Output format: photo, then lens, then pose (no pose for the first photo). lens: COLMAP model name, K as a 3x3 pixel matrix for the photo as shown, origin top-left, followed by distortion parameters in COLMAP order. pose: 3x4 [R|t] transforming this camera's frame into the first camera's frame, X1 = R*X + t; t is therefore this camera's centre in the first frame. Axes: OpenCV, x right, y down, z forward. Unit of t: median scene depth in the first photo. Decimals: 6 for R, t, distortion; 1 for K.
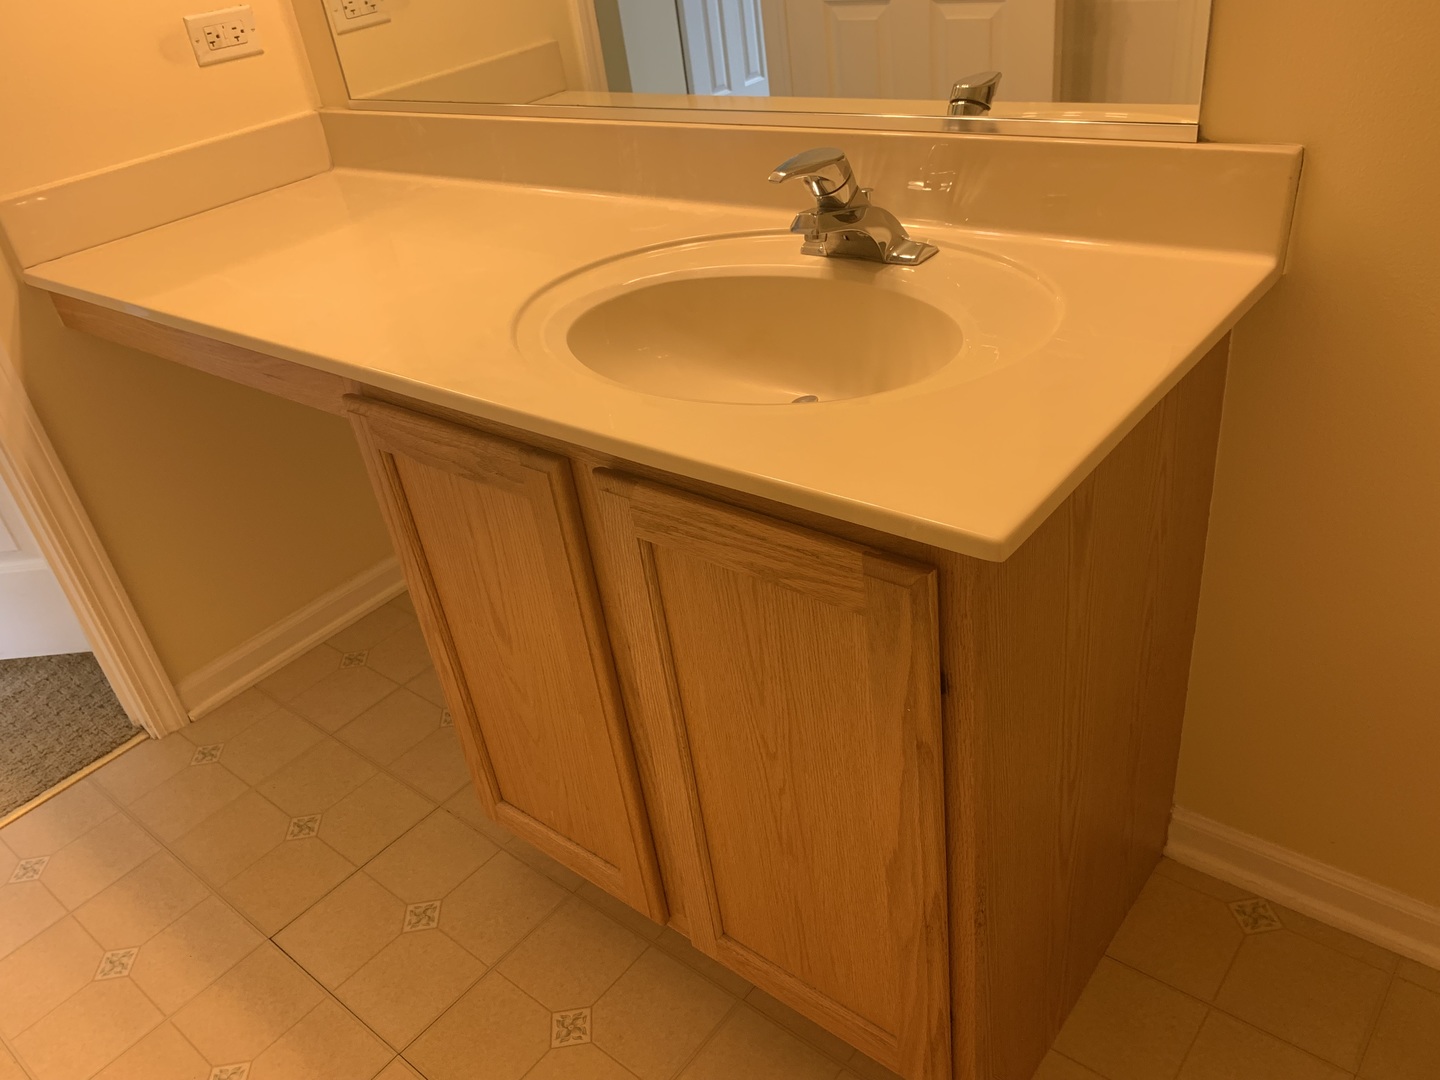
lens RADIAL K [[1104.7, 0, 720.0], [0, 1104.7, 540.0], [0, 0, 1]] dist [0.046309, -0.048307]
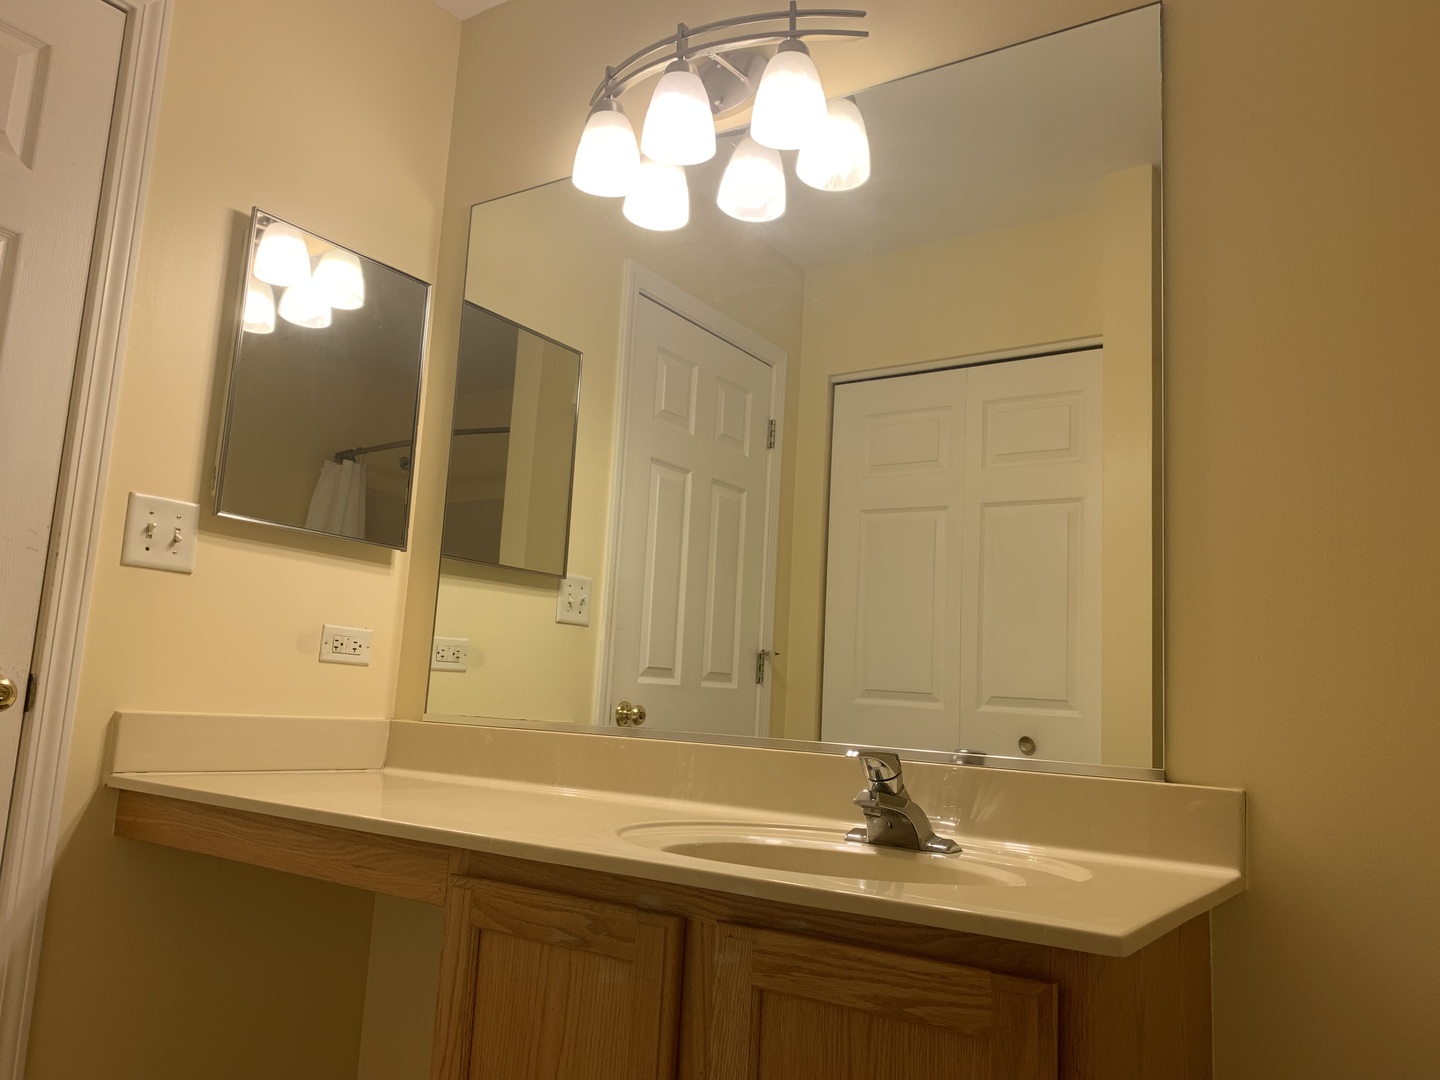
lens RADIAL K [[1104.7, 0, 720.0], [0, 1104.7, 540.0], [0, 0, 1]] dist [0.046309, -0.048307]
pose [[0.978312, 0.195195, 0.069319, -0.259752], [-0.101694, 0.744153, -0.660223, 0.386736], [-0.180456, 0.638855, 0.747864, -0.098486]]
